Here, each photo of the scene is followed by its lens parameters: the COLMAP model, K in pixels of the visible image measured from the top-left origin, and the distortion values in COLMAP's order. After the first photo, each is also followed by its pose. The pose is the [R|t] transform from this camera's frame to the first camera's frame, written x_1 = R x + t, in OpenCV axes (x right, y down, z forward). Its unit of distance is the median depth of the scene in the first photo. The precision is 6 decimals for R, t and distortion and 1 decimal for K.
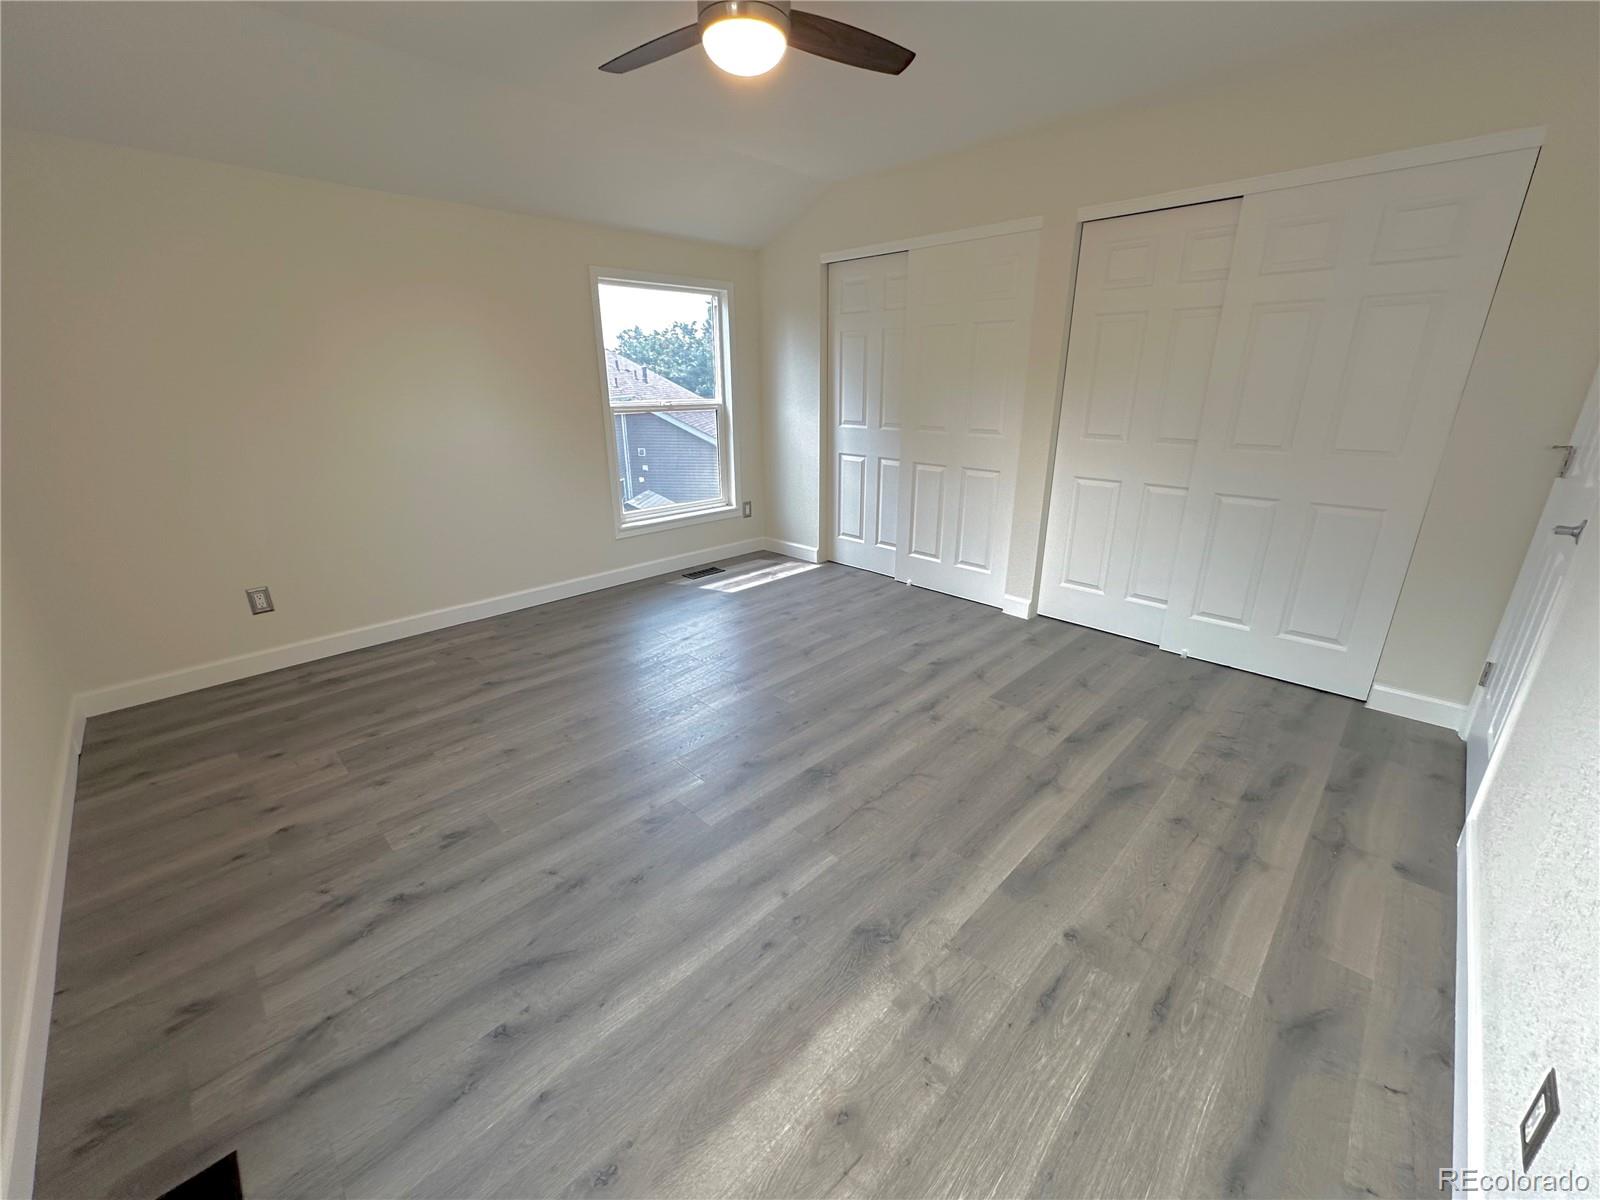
lens RADIAL K [[641.5, 0, 809.2], [0, 641.5, 594.8], [0, 0, 1]] dist [-0.002067, 0.000526]
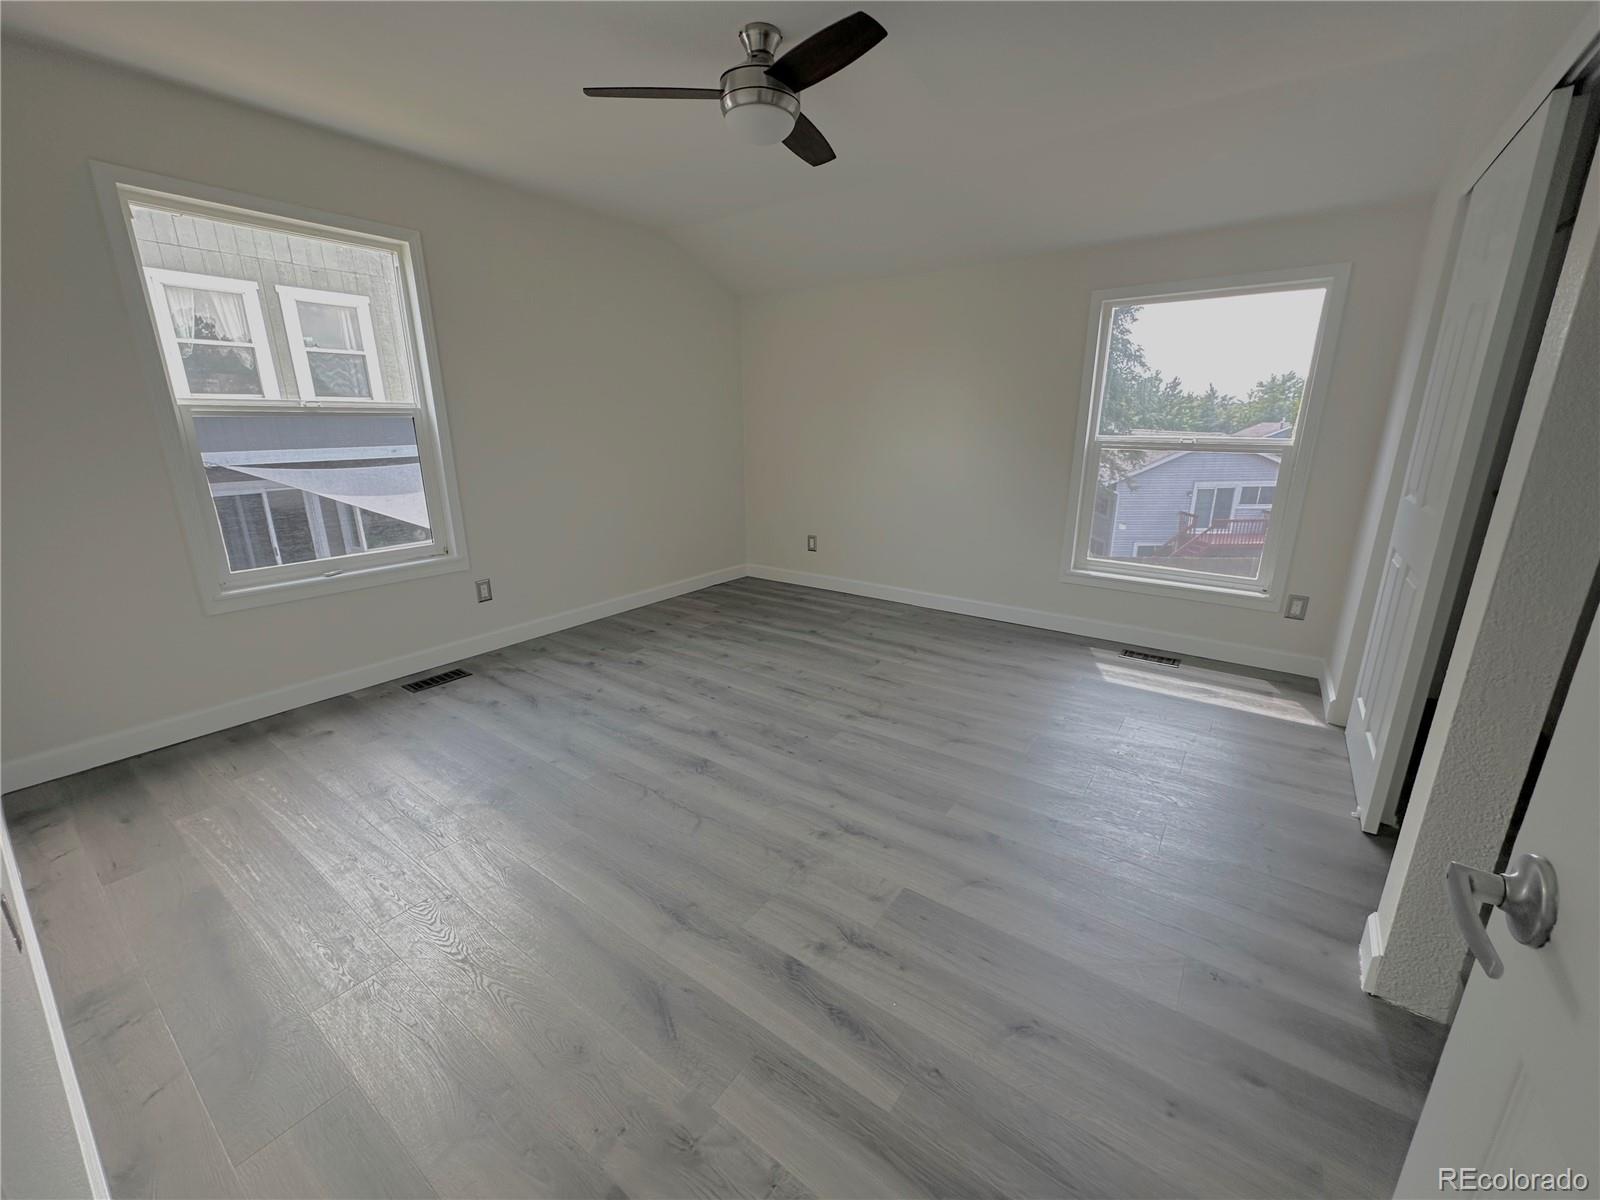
lens RADIAL K [[641.5, 0, 803.0], [0, 641.5, 598.7], [0, 0, 1]] dist [-0.002067, 0.000526]
pose [[0.144547, 0.271139, -0.951625, 0.886628], [-0.315432, 0.924177, 0.215406, -0.242602], [0.937875, 0.269036, 0.219113, 0.746010]]
